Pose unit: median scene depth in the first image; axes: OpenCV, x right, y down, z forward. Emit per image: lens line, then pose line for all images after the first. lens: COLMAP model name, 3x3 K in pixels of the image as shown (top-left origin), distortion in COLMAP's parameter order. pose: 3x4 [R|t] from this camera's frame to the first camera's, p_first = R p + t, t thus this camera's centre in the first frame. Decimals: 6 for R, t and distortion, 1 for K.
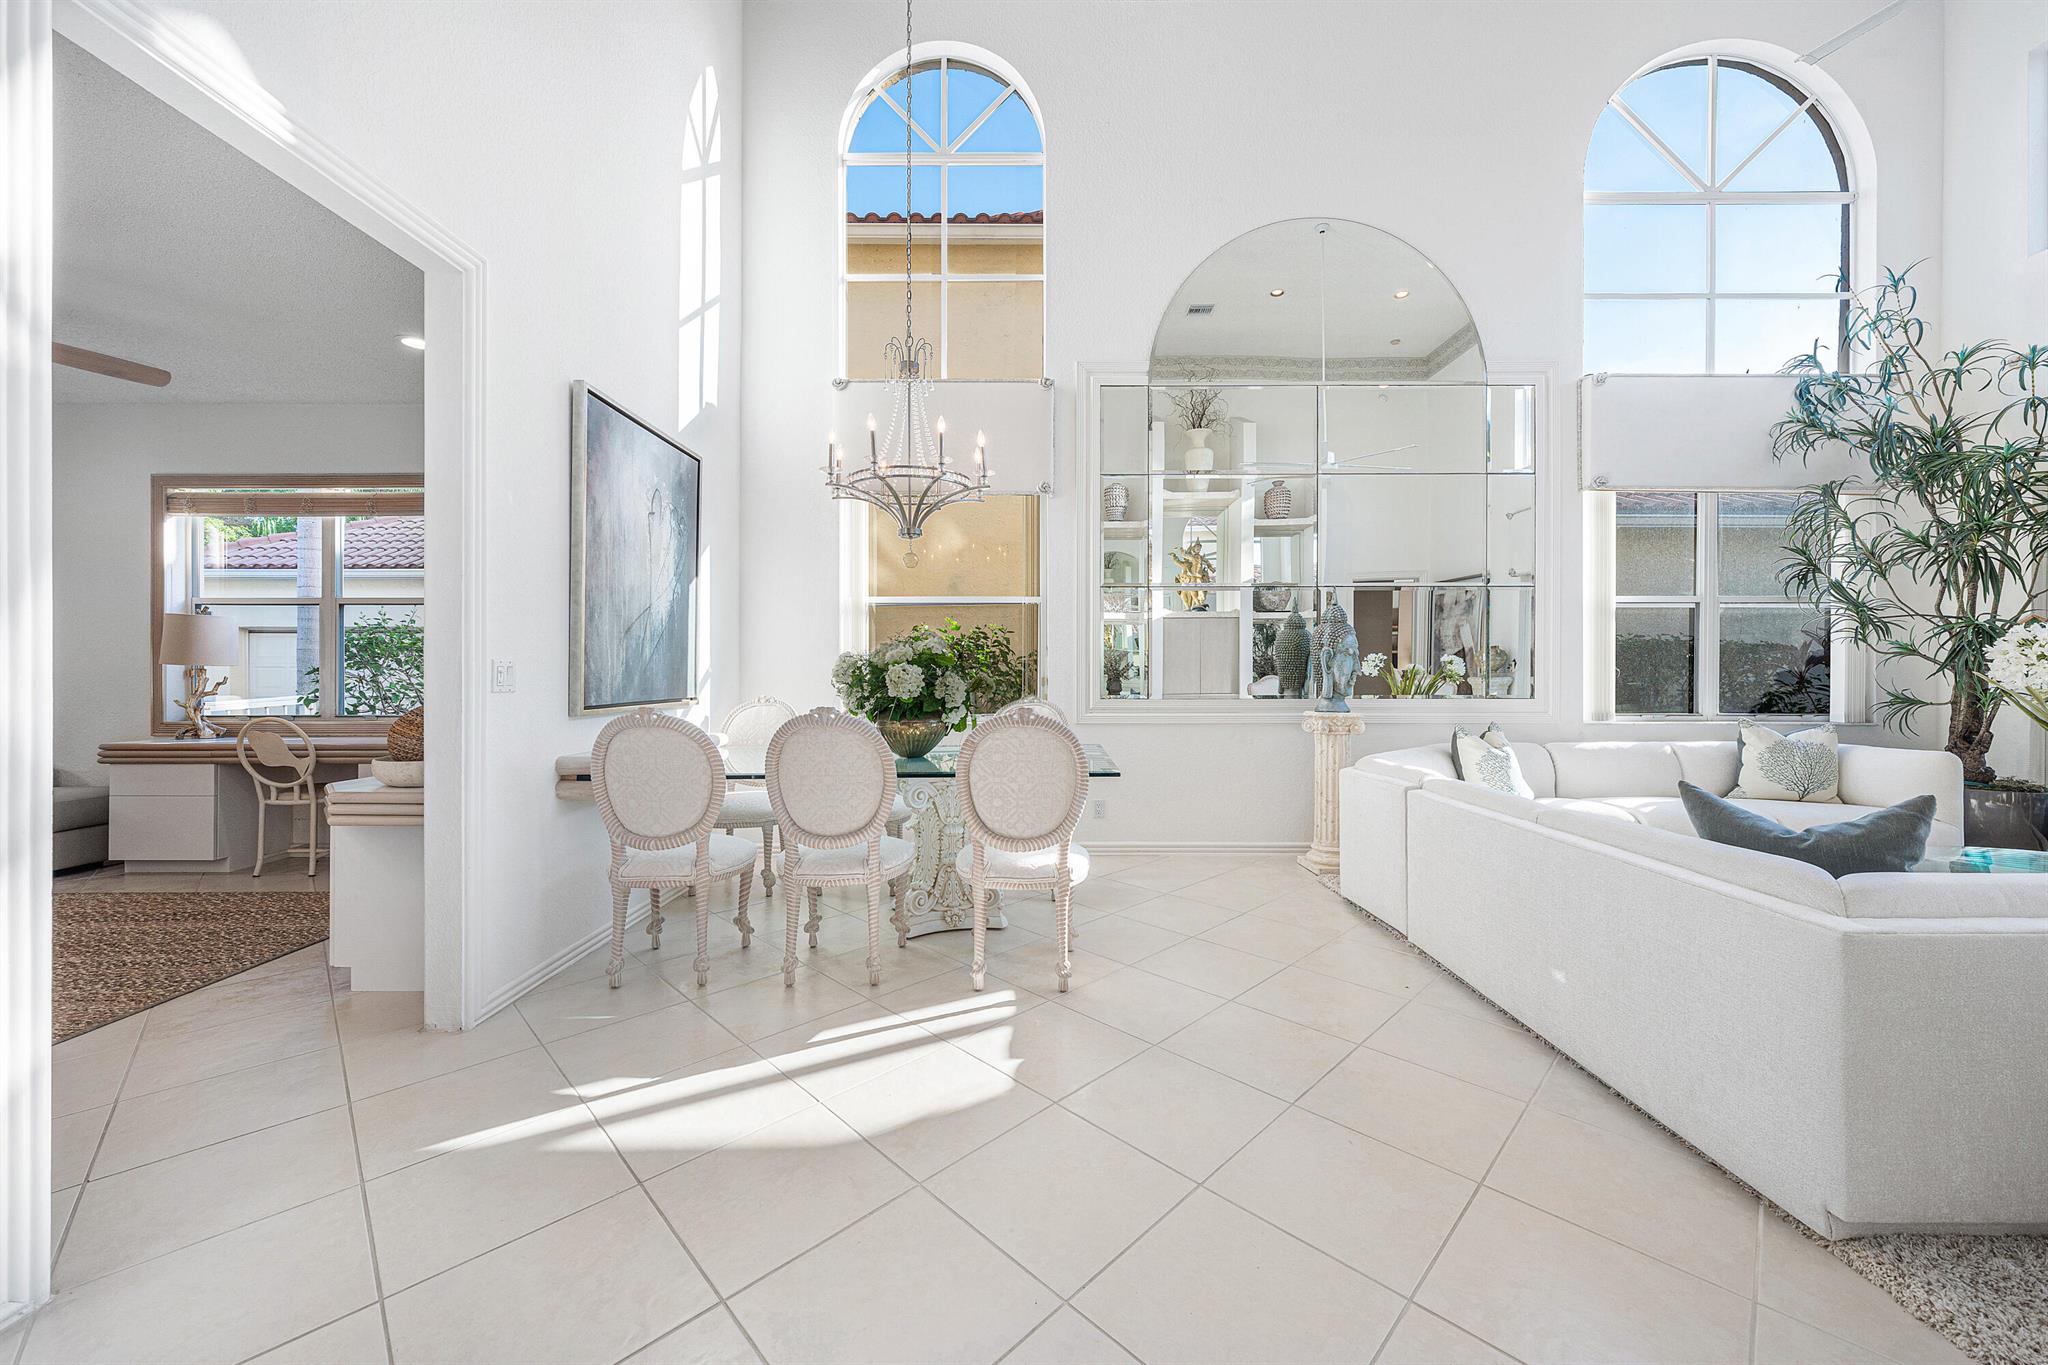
lens RADIAL K [[754.8, 0, 1016.0], [0, 754.8, 677.3], [0, 0, 1]] dist [-0.000168, -0.000076]
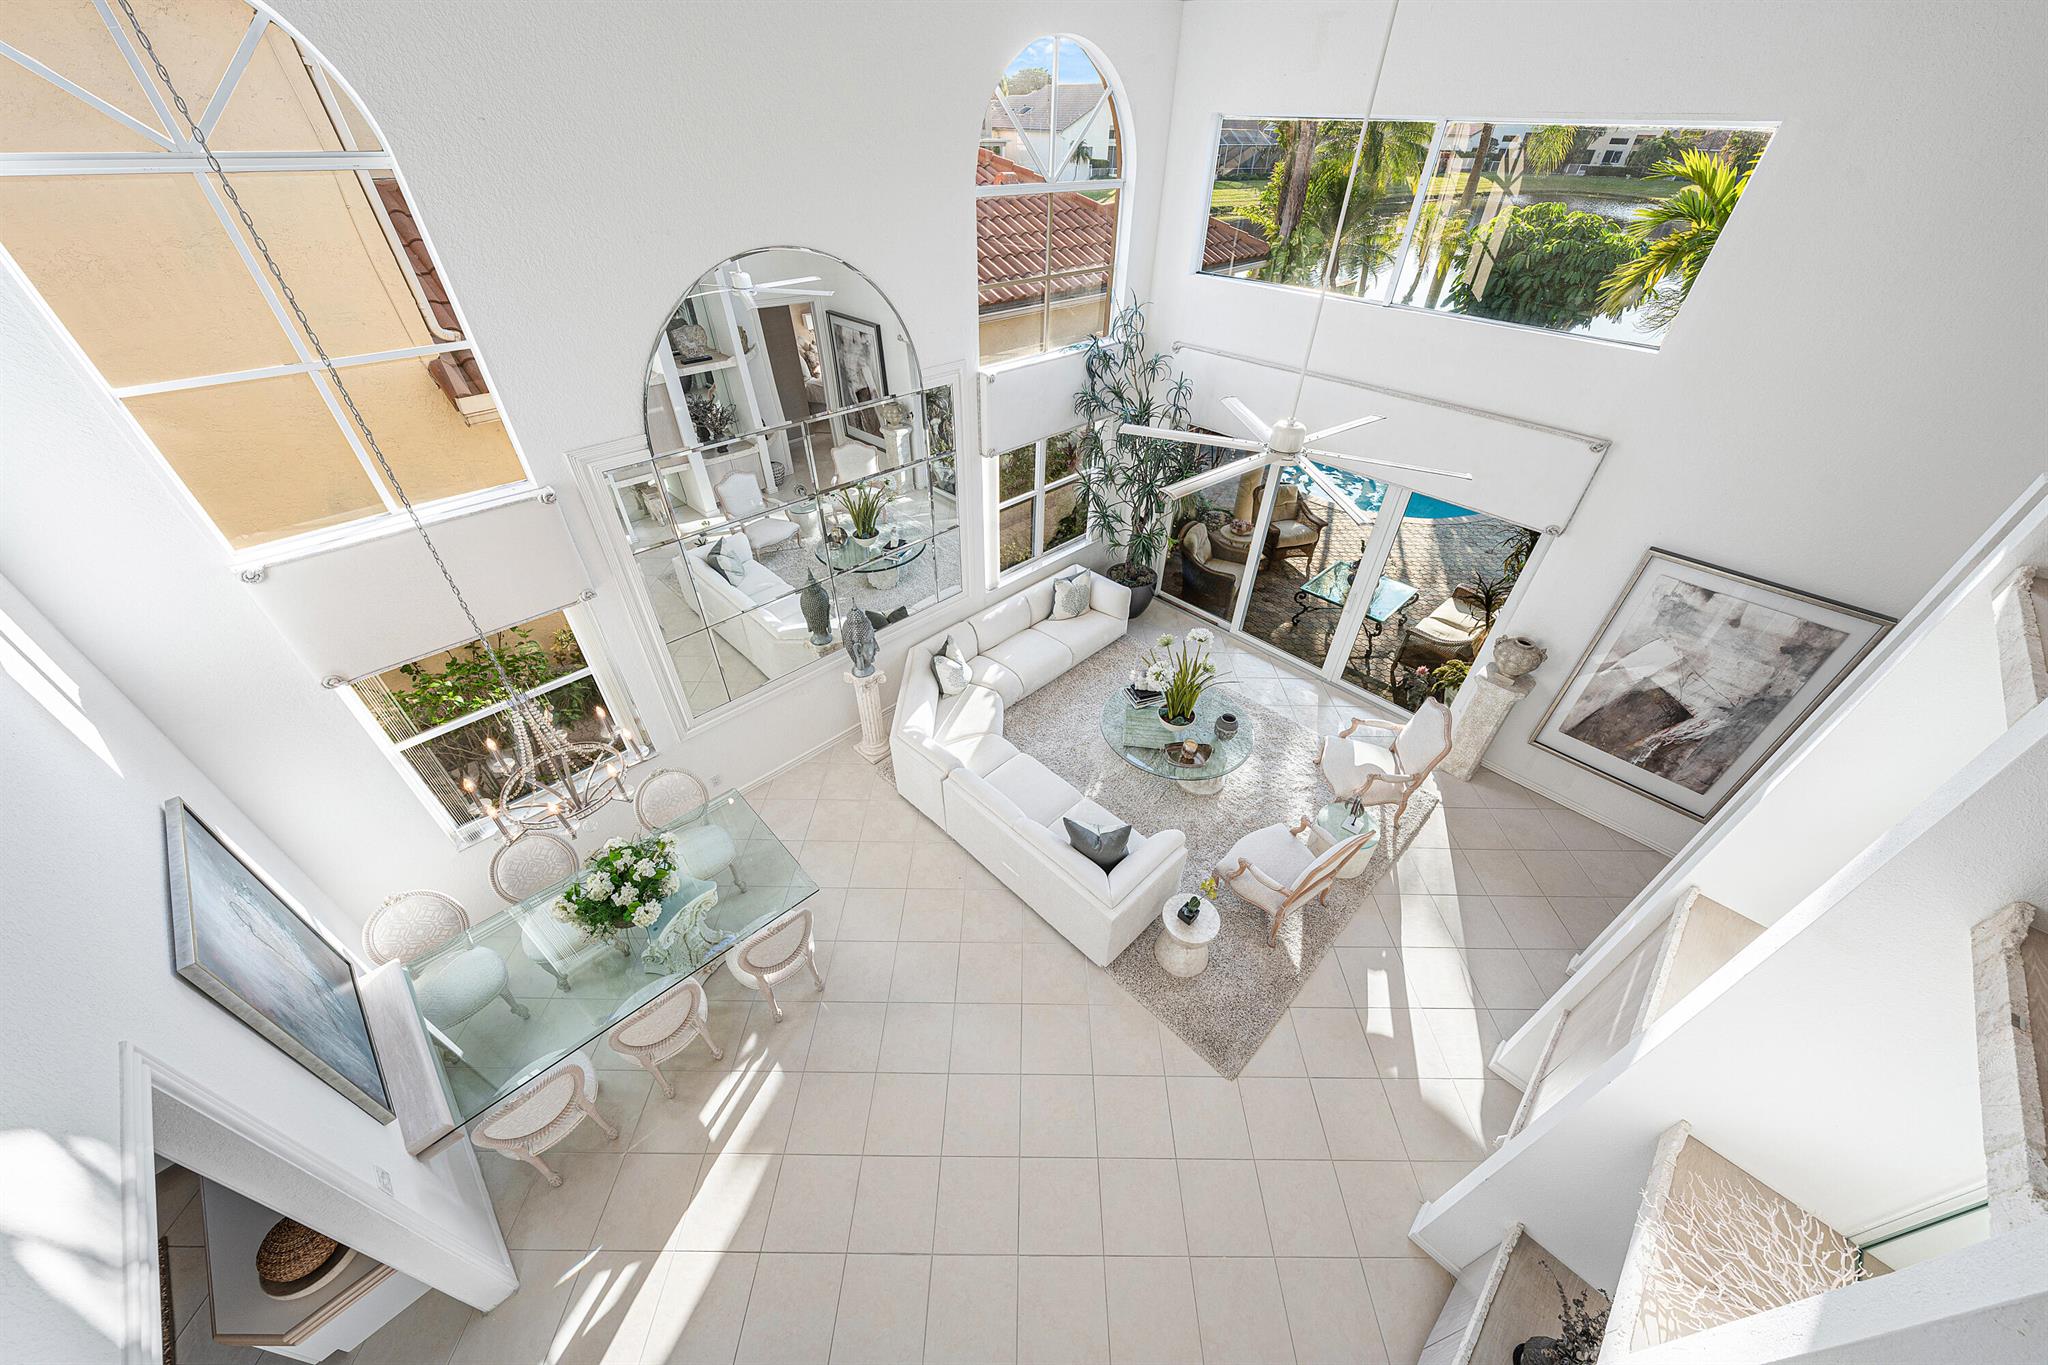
lens RADIAL K [[706.5, 0, 1023.0], [0, 706.5, 680.3], [0, 0, 1]] dist [0.000561, 0.000016]
pose [[0.697919, -0.447948, 0.558794, -0.116132], [-0.006748, 0.776099, 0.630575, -0.757231], [-0.716145, -0.443861, 0.538632, 0.054455]]
